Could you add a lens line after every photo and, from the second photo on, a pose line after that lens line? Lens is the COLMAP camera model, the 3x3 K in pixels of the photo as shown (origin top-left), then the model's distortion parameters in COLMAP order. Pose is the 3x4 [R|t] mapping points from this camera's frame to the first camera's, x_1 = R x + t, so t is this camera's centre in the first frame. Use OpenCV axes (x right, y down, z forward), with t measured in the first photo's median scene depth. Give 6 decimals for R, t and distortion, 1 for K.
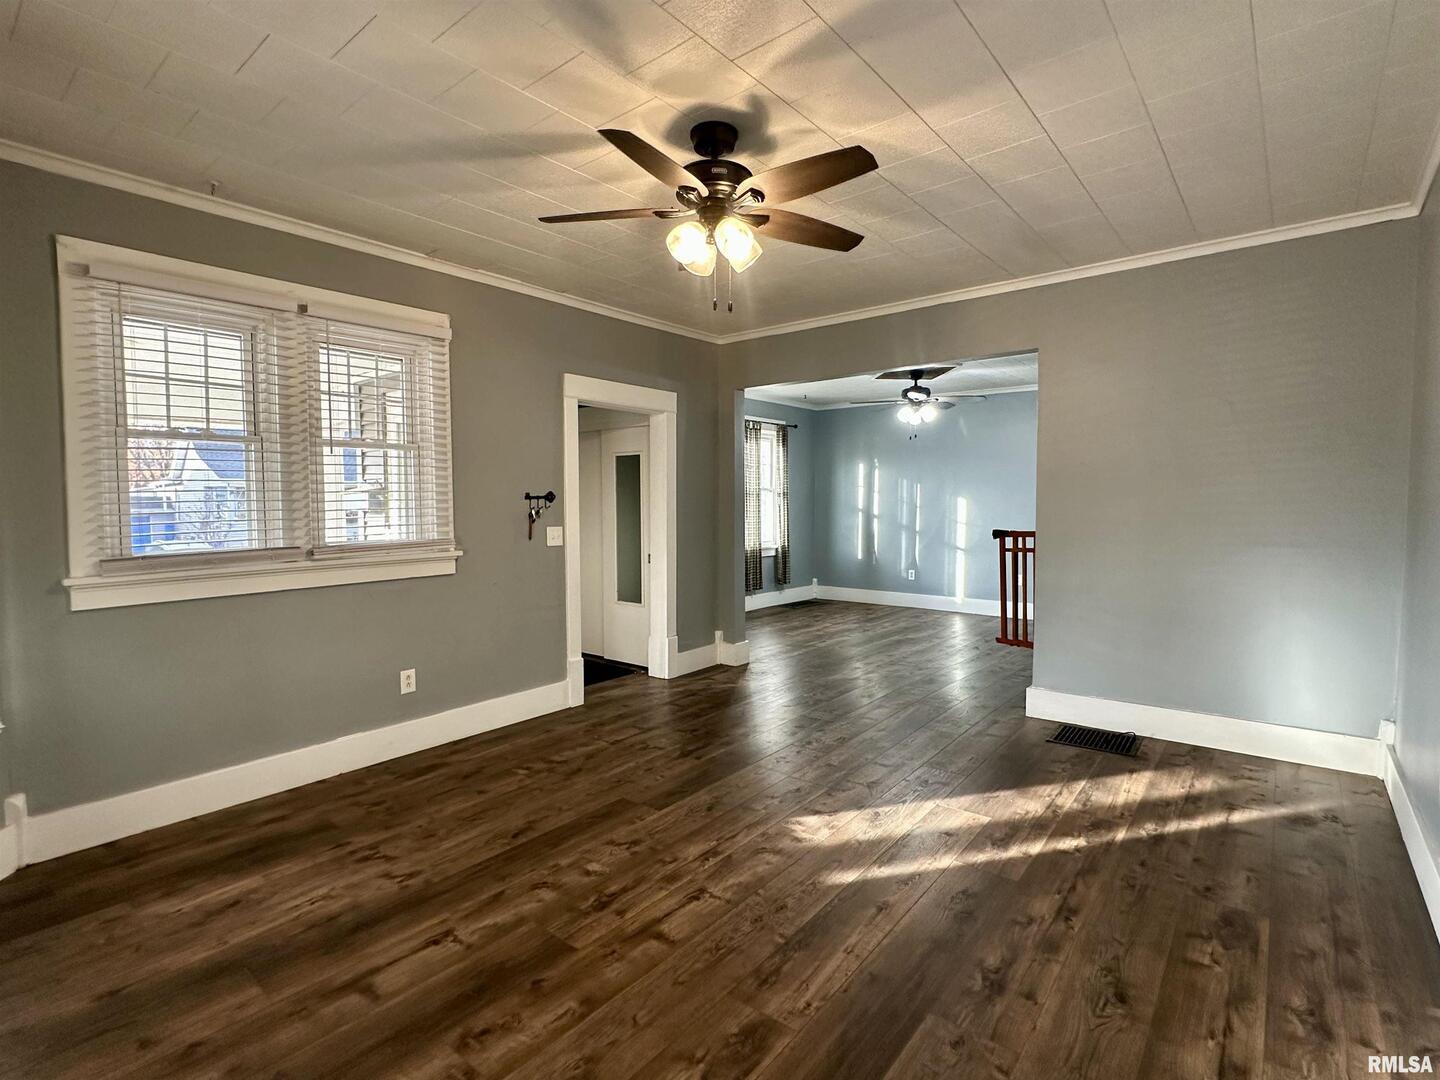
lens RADIAL K [[701.3, 0, 720.0], [0, 701.3, 540.0], [0, 0, 1]] dist [0.000935, 0.000130]
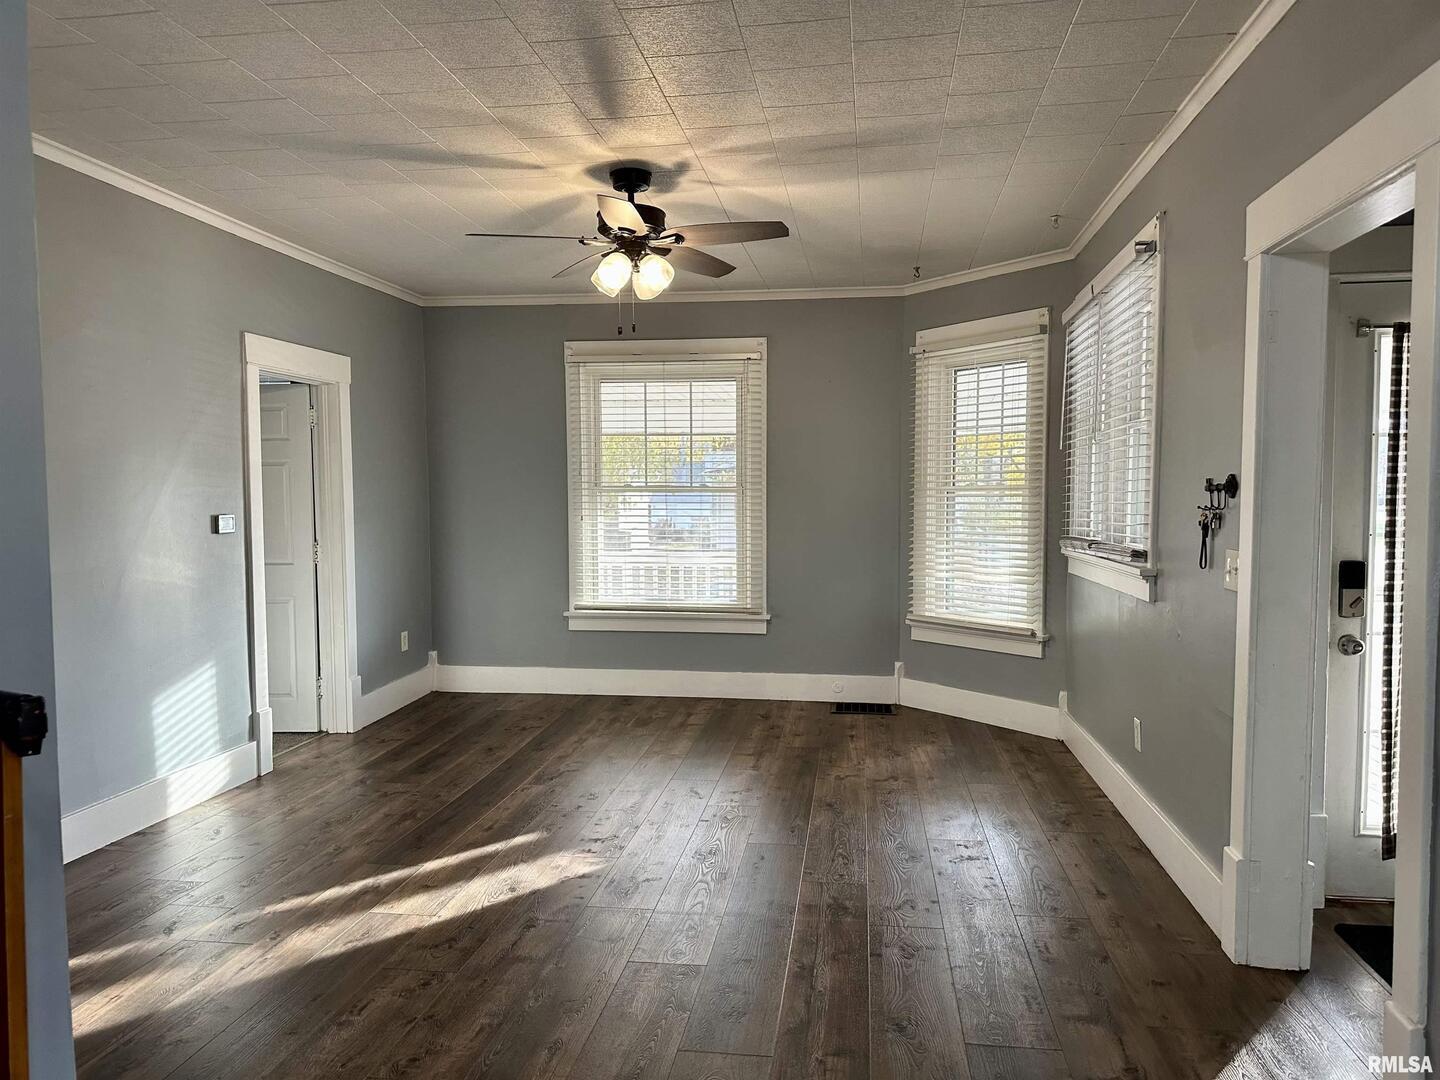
lens RADIAL K [[1007.4, 0, 724.1], [0, 1007.4, 534.8], [0, 0, 1]] dist [0.052891, -0.002528]
pose [[-0.854421, 0.036903, -0.518270, 0.685013], [-0.013610, 0.995543, 0.093326, -0.148332], [0.519404, 0.086793, -0.850110, 2.352034]]
